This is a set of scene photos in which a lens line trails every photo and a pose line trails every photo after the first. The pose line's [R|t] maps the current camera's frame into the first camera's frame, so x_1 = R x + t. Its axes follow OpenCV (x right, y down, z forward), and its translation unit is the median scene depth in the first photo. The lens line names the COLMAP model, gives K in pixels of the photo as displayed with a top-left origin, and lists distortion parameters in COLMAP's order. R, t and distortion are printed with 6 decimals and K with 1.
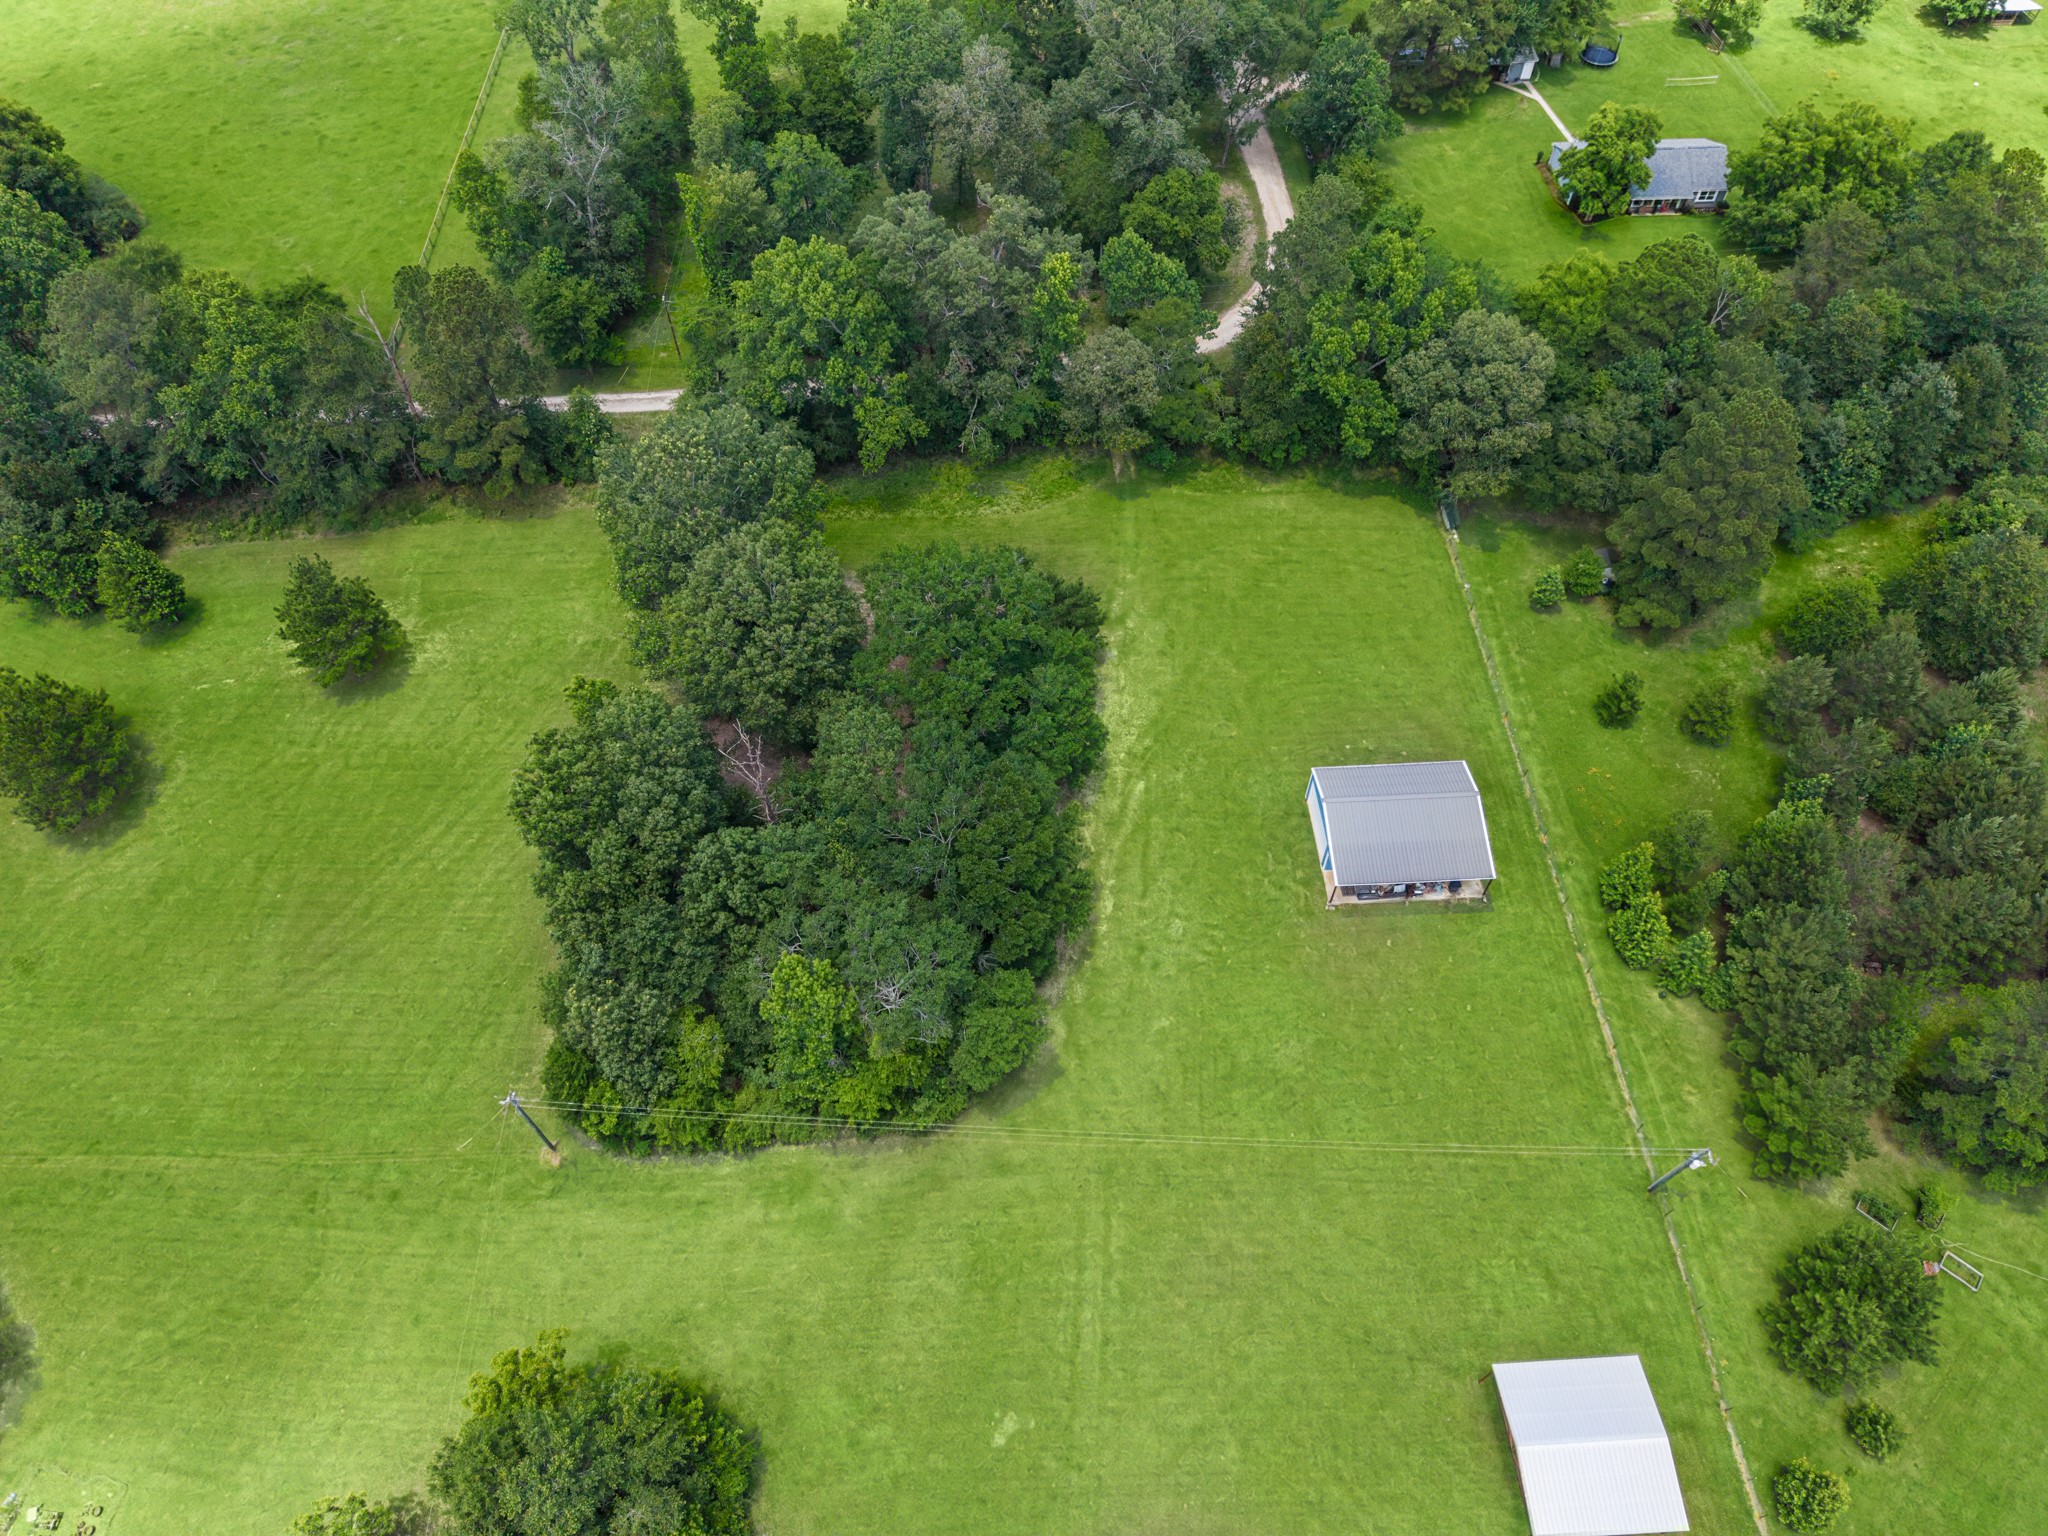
lens RADIAL K [[1388.6, 0, 1024.0], [0, 1388.6, 768.0], [0, 0, 1]] dist [0.001939, -0.003391]
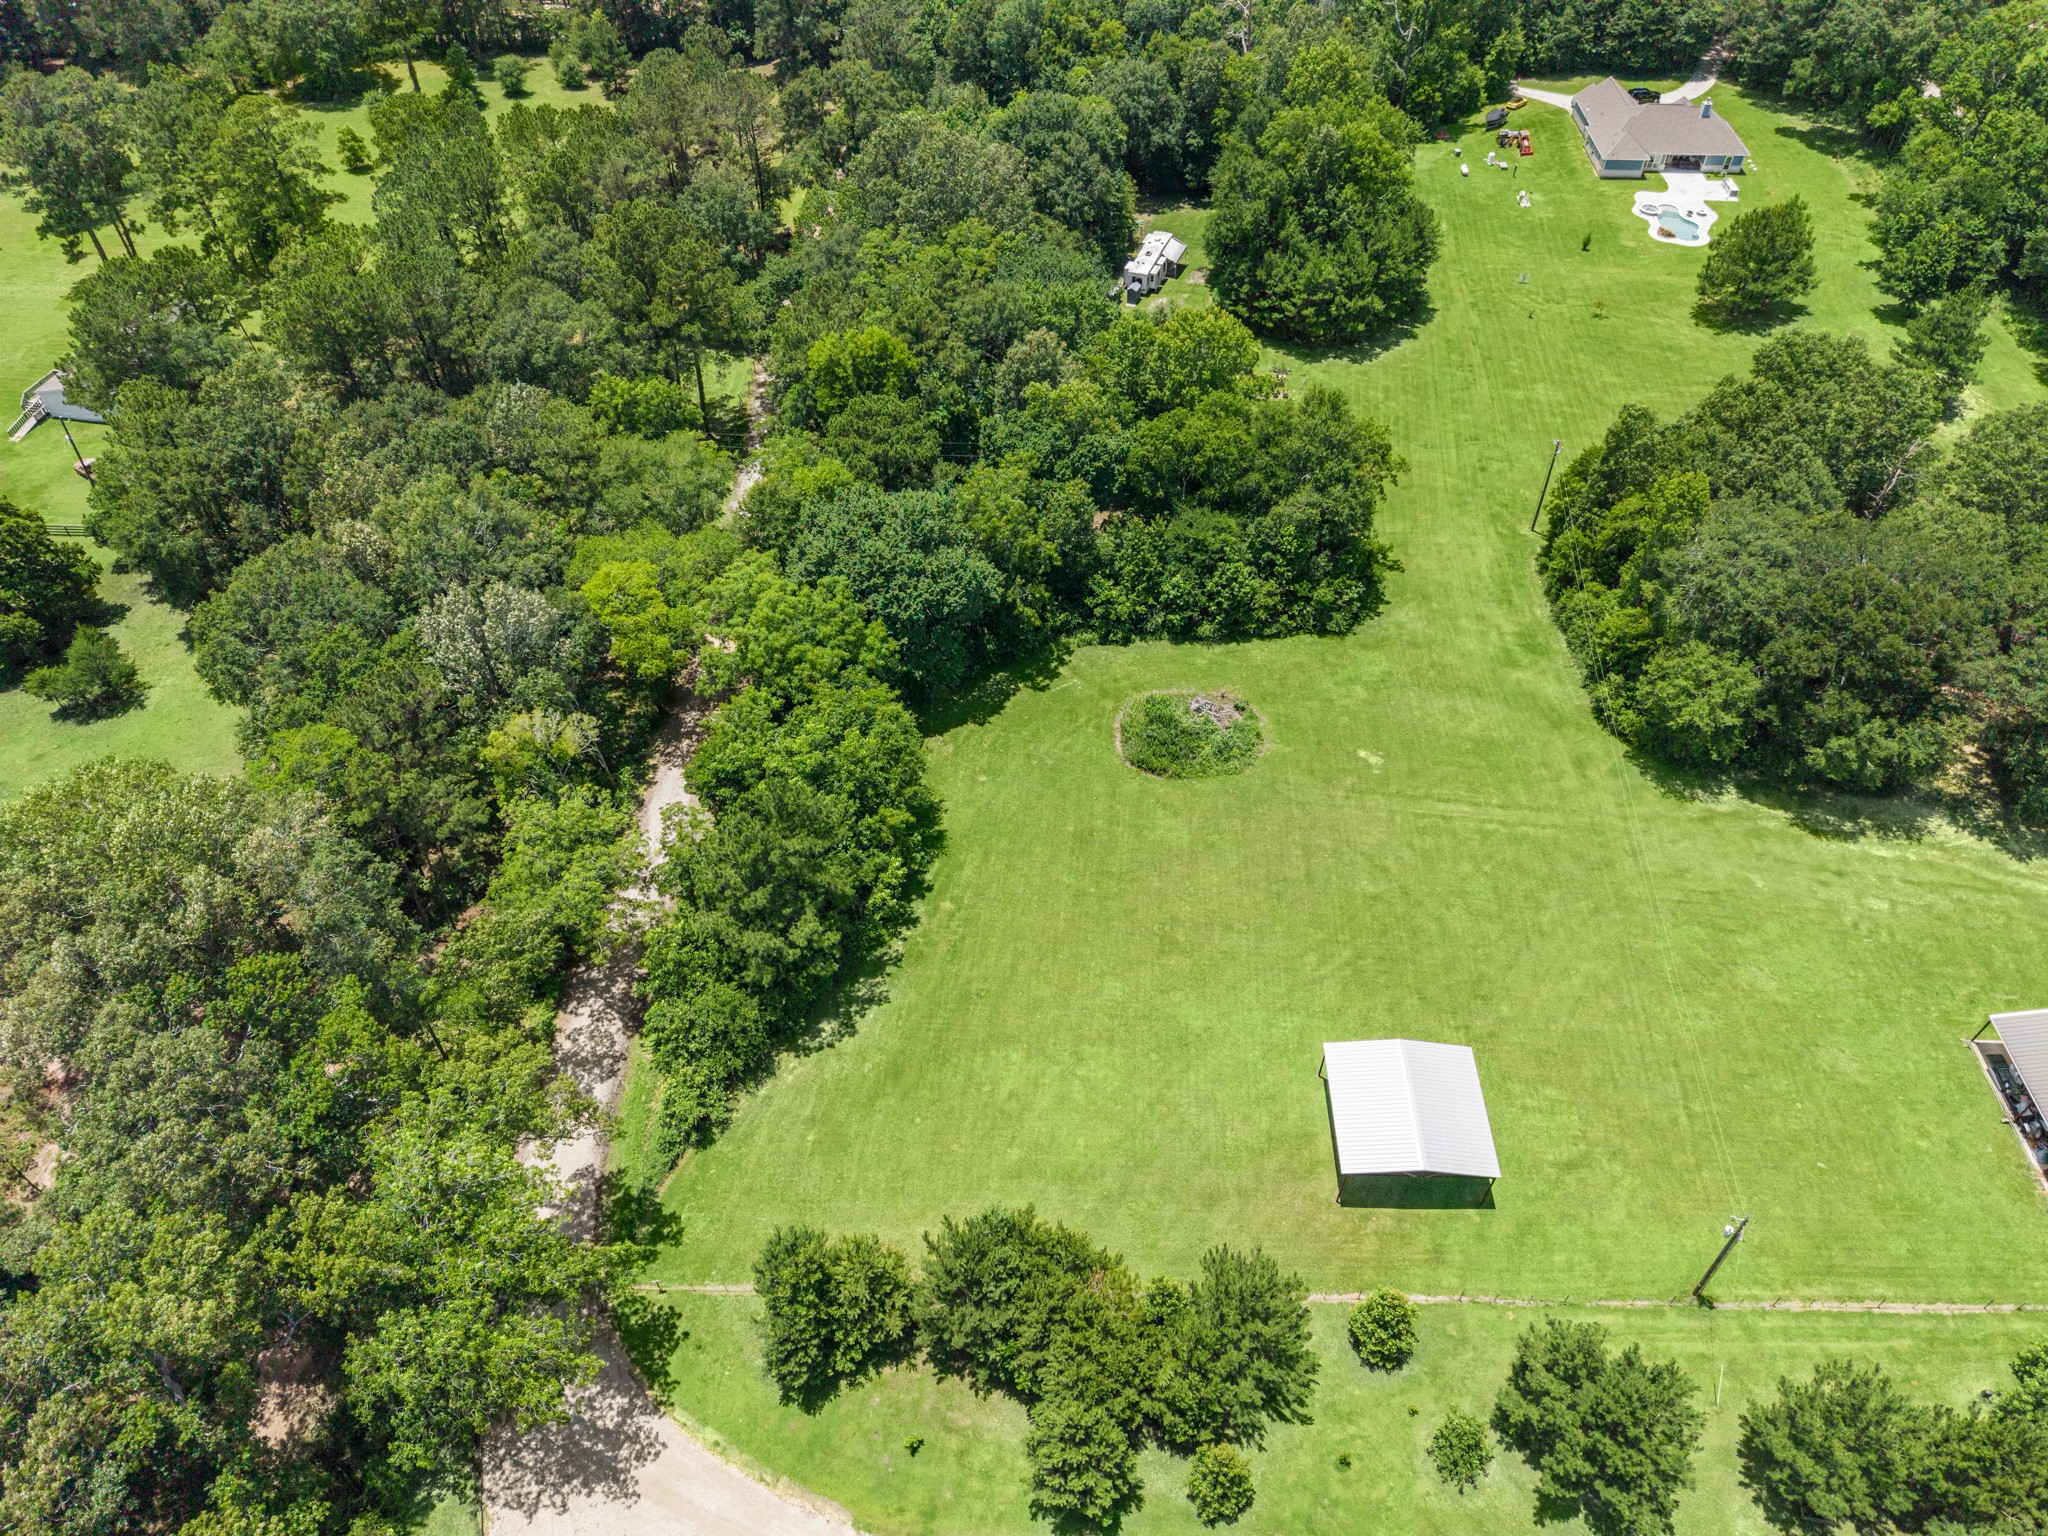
lens RADIAL K [[1388.6, 0, 1024.0], [0, 1388.6, 768.0], [0, 0, 1]] dist [0.001939, -0.003391]
pose [[-0.078294, 0.731814, -0.676993, 0.826064], [-0.804749, 0.354426, 0.476195, 0.113455], [0.588429, 0.582092, 0.561177, 0.081942]]
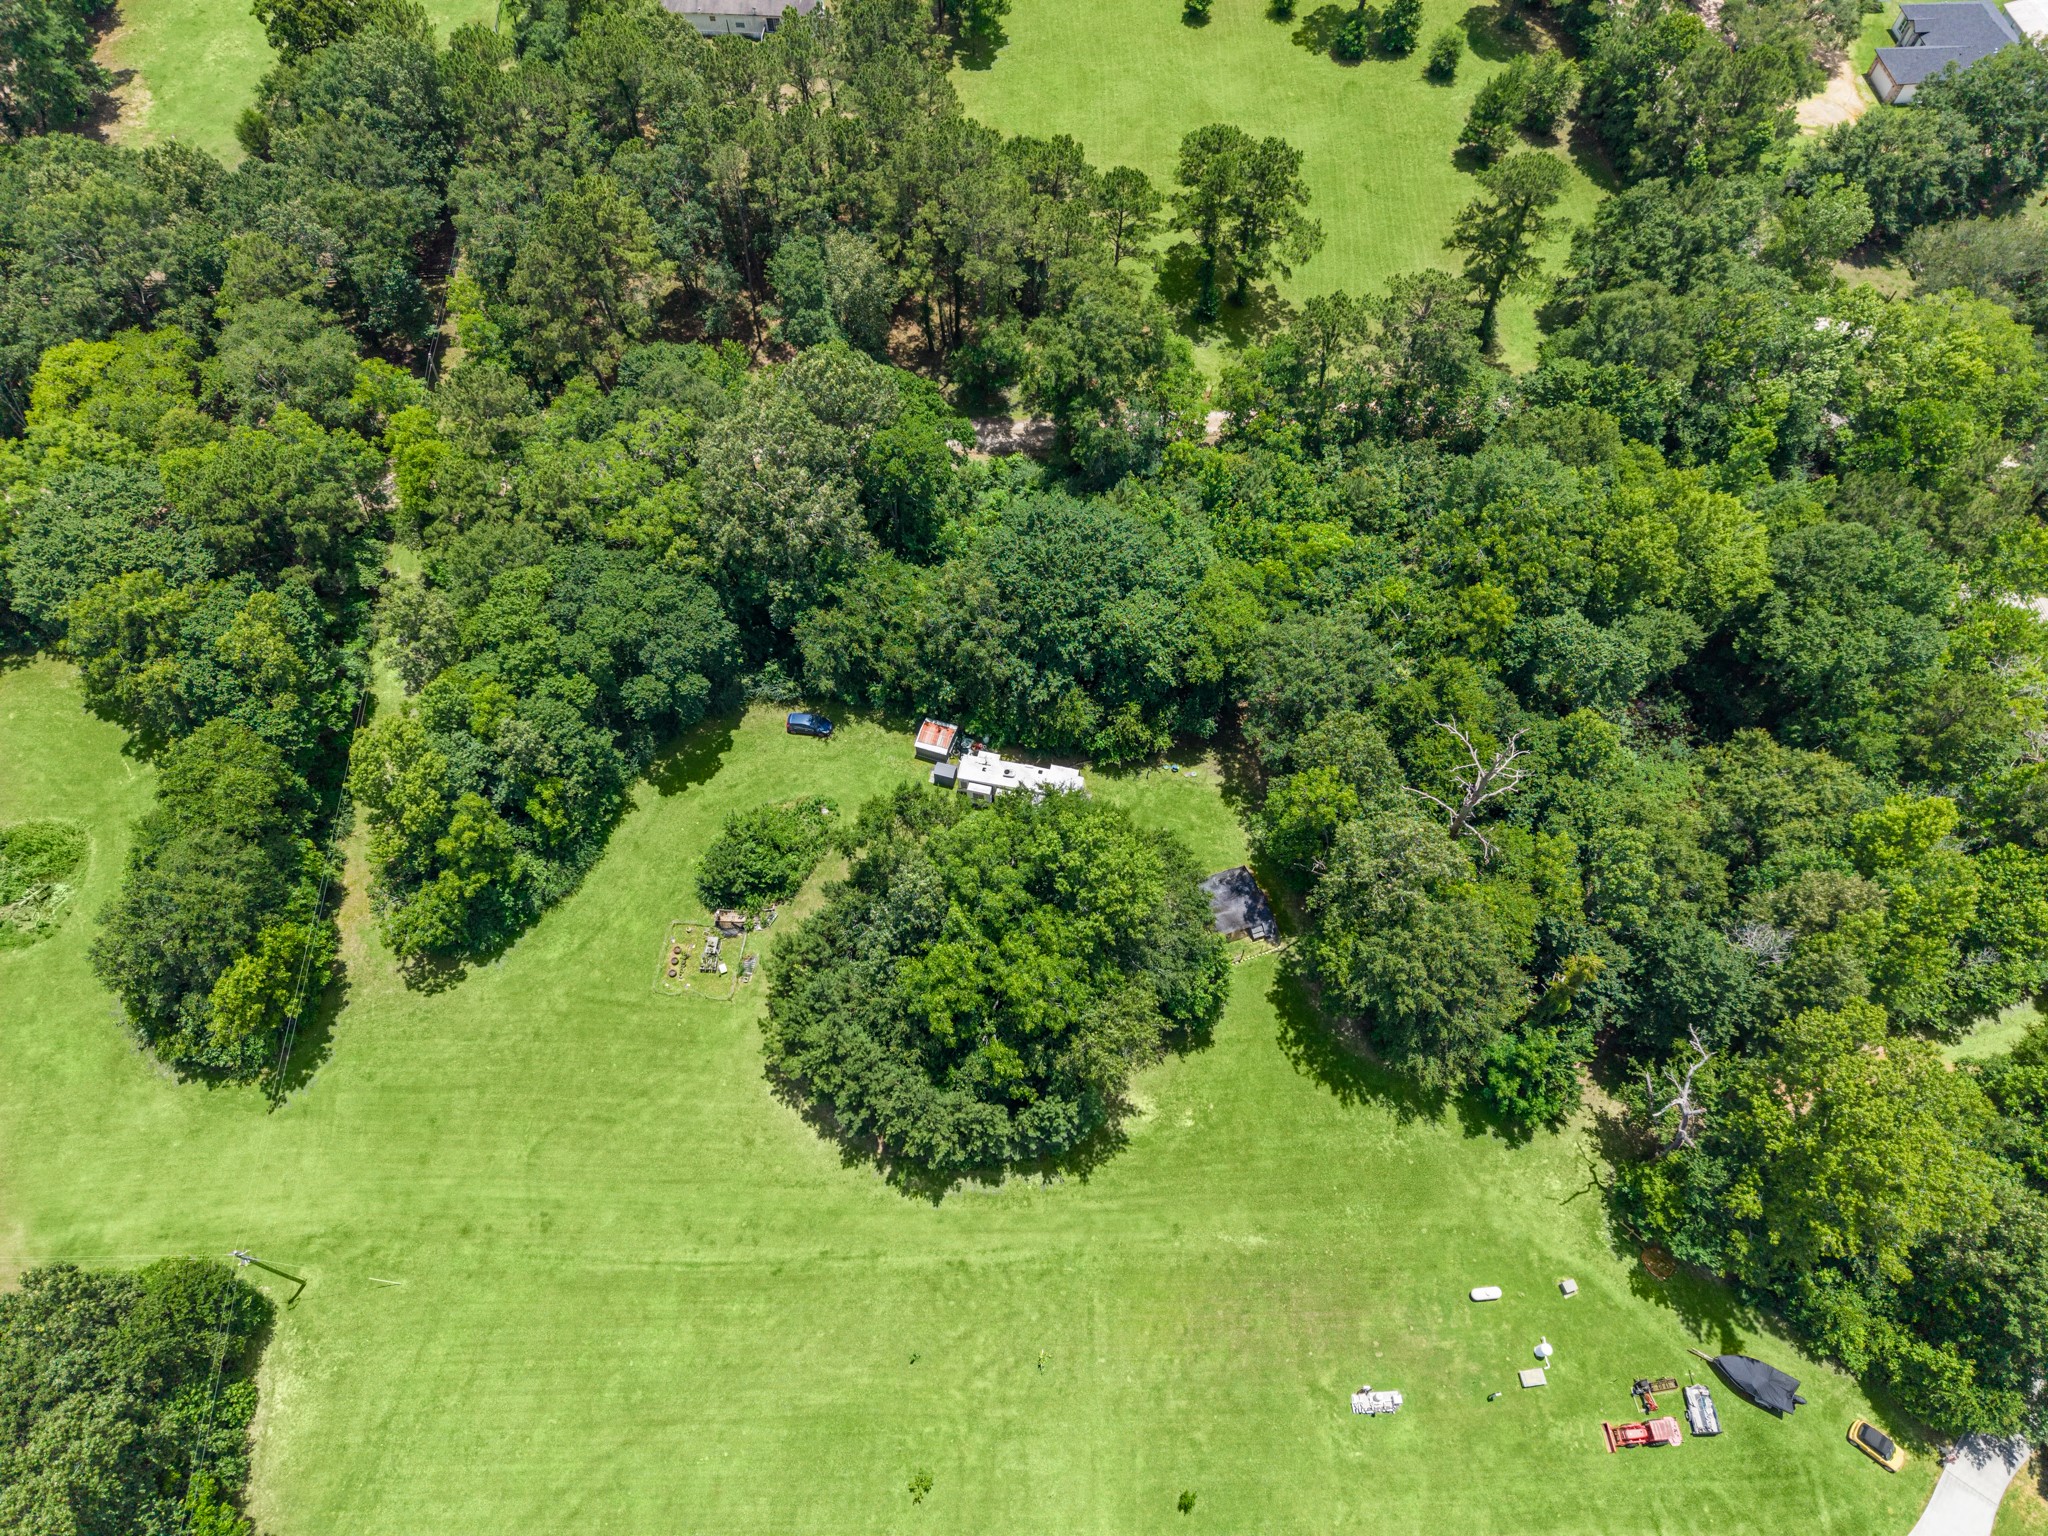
lens RADIAL K [[1388.6, 0, 1024.0], [0, 1388.6, 768.0], [0, 0, 1]] dist [0.001939, -0.003391]
pose [[-0.998663, 0.049320, -0.015481, -0.903407], [-0.034109, -0.403697, 0.914257, -0.536119], [0.038841, 0.913563, 0.404839, 0.287160]]
